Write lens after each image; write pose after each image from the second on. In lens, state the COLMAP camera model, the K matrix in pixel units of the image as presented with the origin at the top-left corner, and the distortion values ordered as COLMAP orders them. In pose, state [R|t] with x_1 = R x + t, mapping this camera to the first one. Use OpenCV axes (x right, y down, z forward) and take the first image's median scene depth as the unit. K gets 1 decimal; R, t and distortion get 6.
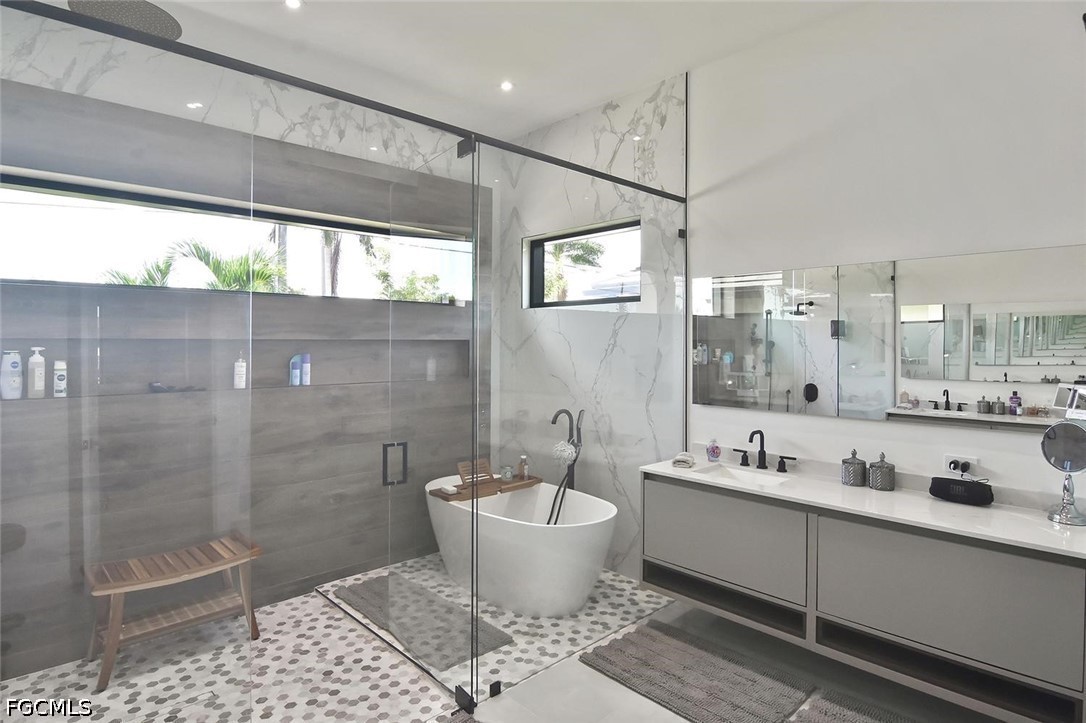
lens RADIAL K [[570.4, 0, 542.0], [0, 570.4, 329.5], [0, 0, 1]] dist [0.000516, -0.009737]
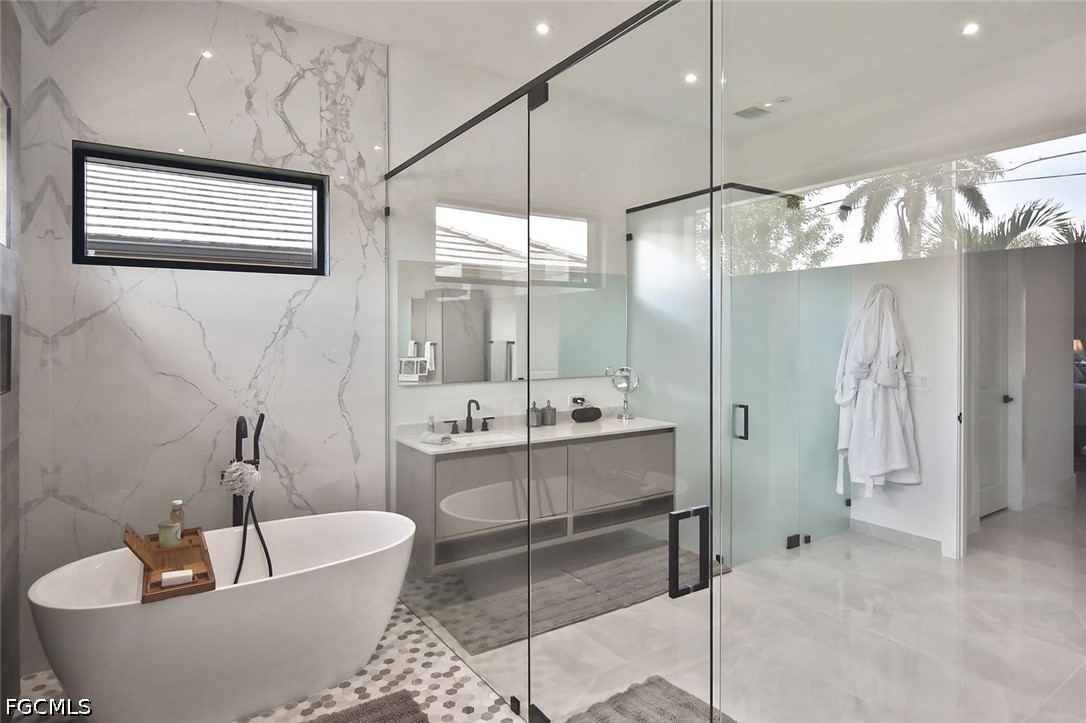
lens RADIAL K [[603.3, 0, 540.6], [0, 603.3, 321.3], [0, 0, 1]] dist [0.001235, 0.000314]
pose [[0.194390, 0.014648, 0.980815, -0.837627], [-0.024420, 0.999651, -0.010090, 0.025492], [-0.980620, -0.021990, 0.194680, 0.645196]]
